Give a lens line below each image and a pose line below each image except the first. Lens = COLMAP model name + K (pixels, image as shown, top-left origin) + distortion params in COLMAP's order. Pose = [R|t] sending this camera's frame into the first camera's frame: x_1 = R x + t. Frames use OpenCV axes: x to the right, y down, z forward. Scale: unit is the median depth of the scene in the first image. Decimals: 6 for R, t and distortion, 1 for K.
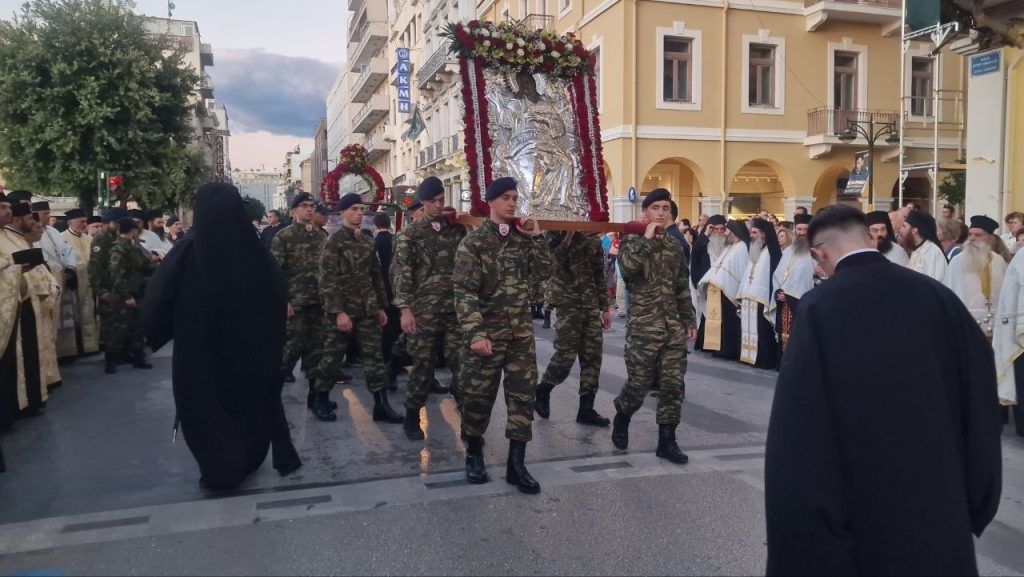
lens RADIAL K [[861.3, 0, 569.7], [0, 861.3, 281.4], [0, 0, 1]] dist [0.088348, -0.065775]
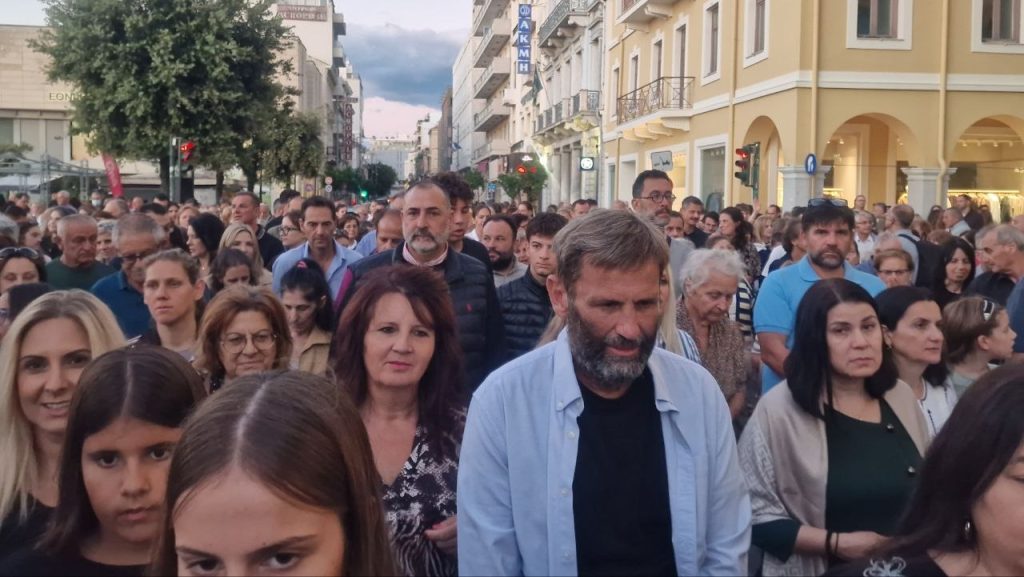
lens RADIAL K [[861.3, 0, 494.8], [0, 861.3, 240.9], [0, 0, 1]] dist [0.088348, -0.065775]
pose [[0.974419, 0.024189, -0.223435, -0.021902], [-0.025869, 0.999655, -0.004596, -0.023344], [0.223247, 0.010258, 0.974708, 0.200871]]
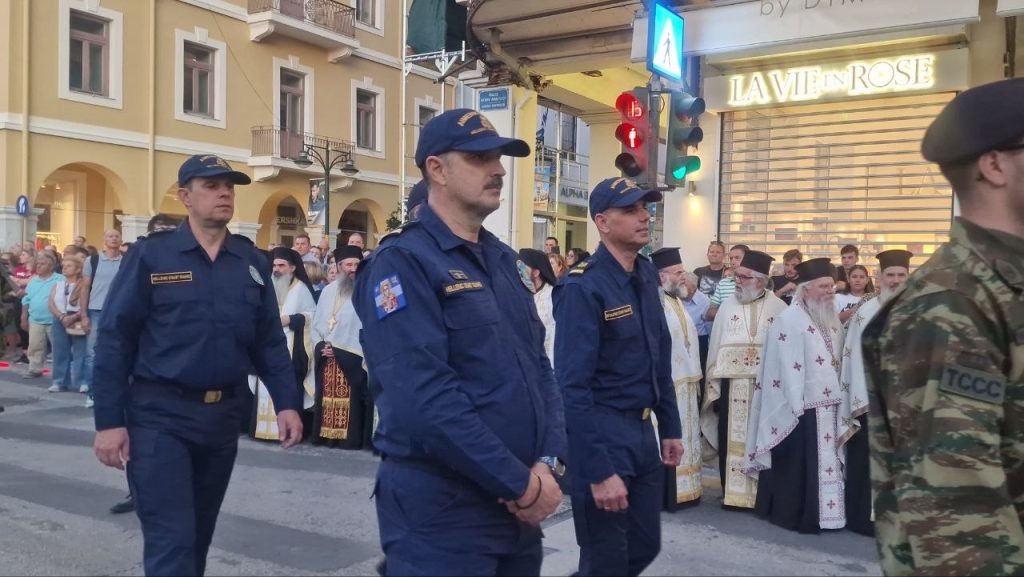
lens RADIAL K [[861.3, 0, 568.0], [0, 861.3, 278.0], [0, 0, 1]] dist [0.088348, -0.065775]
pose [[0.785151, 0.015829, 0.619102, -0.028172], [0.007560, 0.999354, -0.035139, -0.006748], [-0.619258, 0.032269, 0.784524, 0.097111]]
